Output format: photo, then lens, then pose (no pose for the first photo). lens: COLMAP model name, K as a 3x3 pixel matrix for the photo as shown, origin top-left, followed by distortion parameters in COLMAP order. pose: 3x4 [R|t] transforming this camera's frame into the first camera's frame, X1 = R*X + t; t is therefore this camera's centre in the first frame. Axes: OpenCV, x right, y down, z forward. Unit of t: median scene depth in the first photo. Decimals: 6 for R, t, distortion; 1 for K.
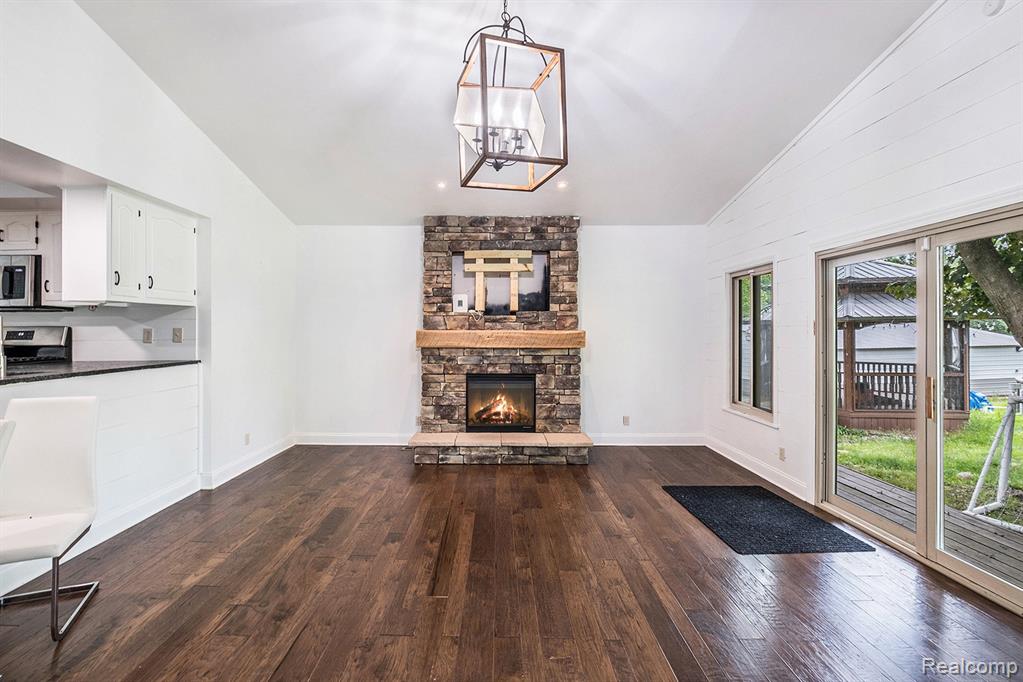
lens RADIAL K [[461.9, 0, 486.2], [0, 461.9, 329.5], [0, 0, 1]] dist [-0.000138, -0.000247]
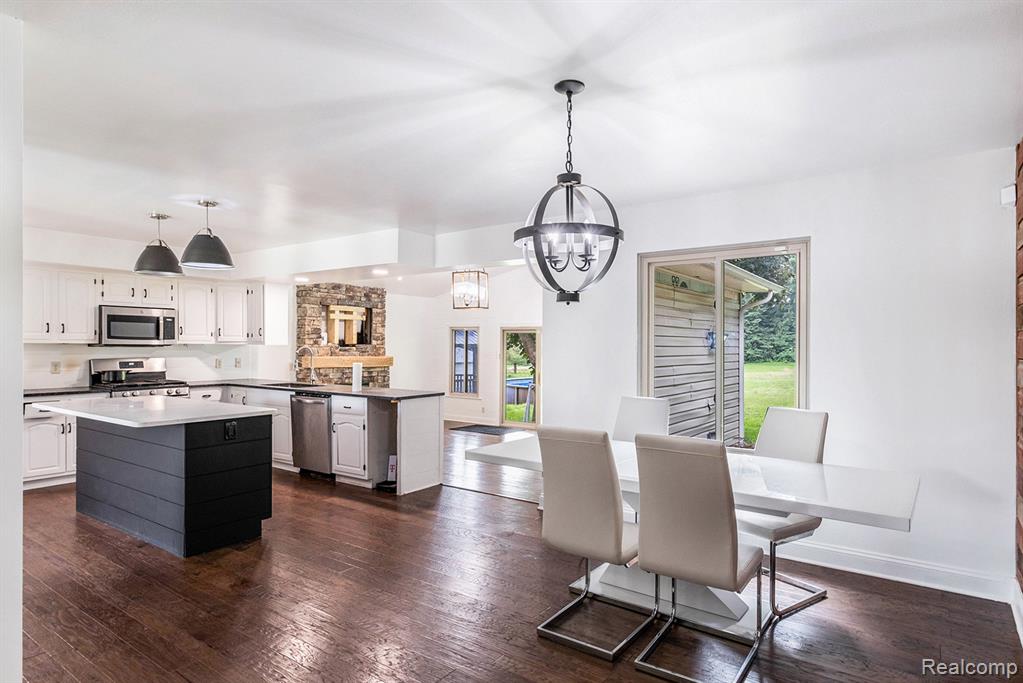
lens RADIAL K [[586.5, 0, 515.7], [0, 586.5, 348.4], [0, 0, 1]] dist [0.041800, -0.031322]
pose [[0.588657, 0.006375, 0.808357, -1.295960], [-0.014720, 0.999888, 0.002834, -0.040679], [-0.808249, -0.013567, 0.588685, -0.679353]]
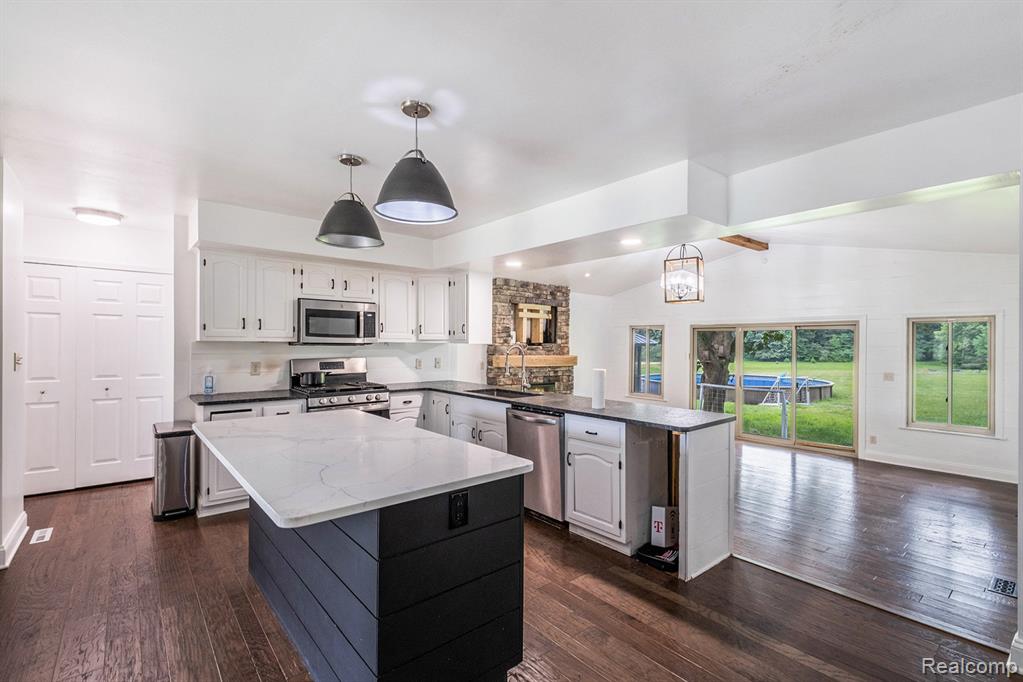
lens RADIAL K [[469.1, 0, 522.8], [0, 469.1, 346.0], [0, 0, 1]] dist [-0.000520, -0.000173]
pose [[0.757454, 0.010007, 0.652812, -1.063086], [-0.017884, 0.999825, 0.005423, -0.038756], [-0.652643, -0.015783, 0.757501, -0.186827]]
